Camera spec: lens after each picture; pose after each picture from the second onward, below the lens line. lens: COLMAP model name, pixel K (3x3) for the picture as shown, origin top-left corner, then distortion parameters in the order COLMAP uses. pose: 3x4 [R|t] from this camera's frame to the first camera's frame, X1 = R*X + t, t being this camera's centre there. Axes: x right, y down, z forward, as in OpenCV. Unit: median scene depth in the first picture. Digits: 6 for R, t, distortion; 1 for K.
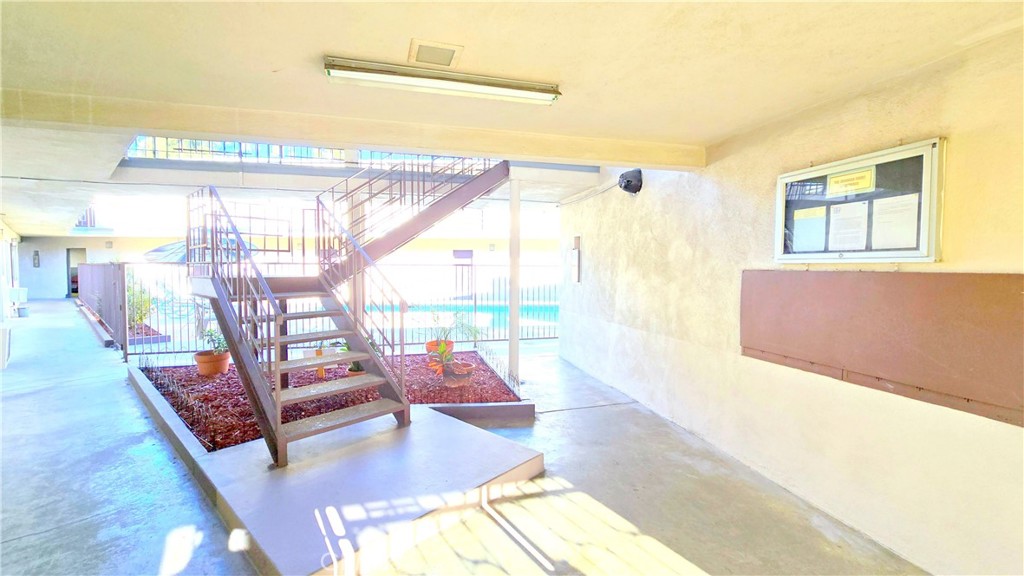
lens RADIAL K [[434.9, 0, 511.8], [0, 434.9, 282.4], [0, 0, 1]] dist [-0.000108, -0.008330]
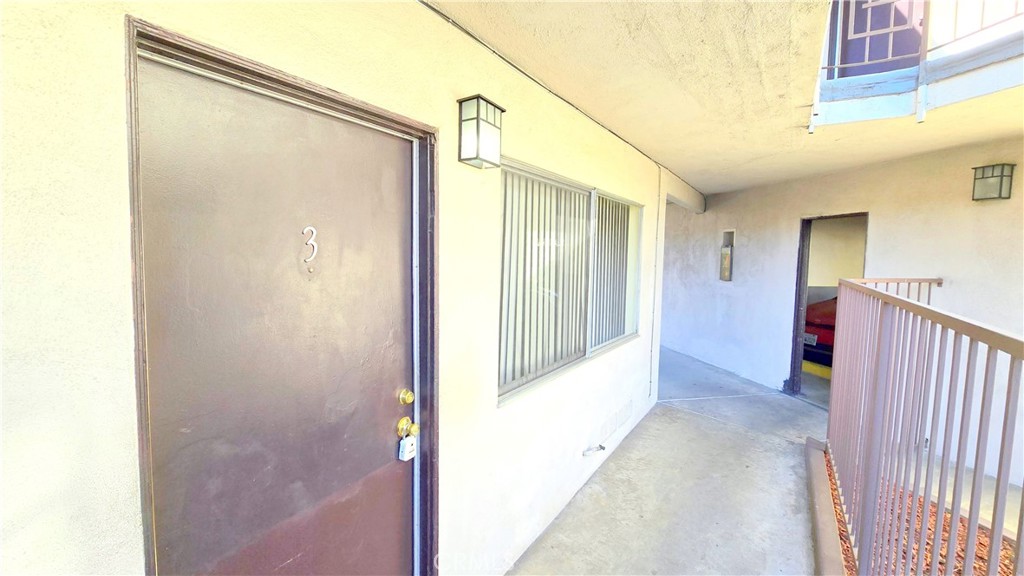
lens RADIAL K [[434.9, 0, 511.8], [0, 434.9, 282.4], [0, 0, 1]] dist [-0.000108, -0.008330]
pose [[0.109993, 0.075162, -0.991086, -0.779729], [-0.050919, 0.996253, 0.069903, -0.049182], [0.992627, 0.042776, 0.113408, 0.789755]]
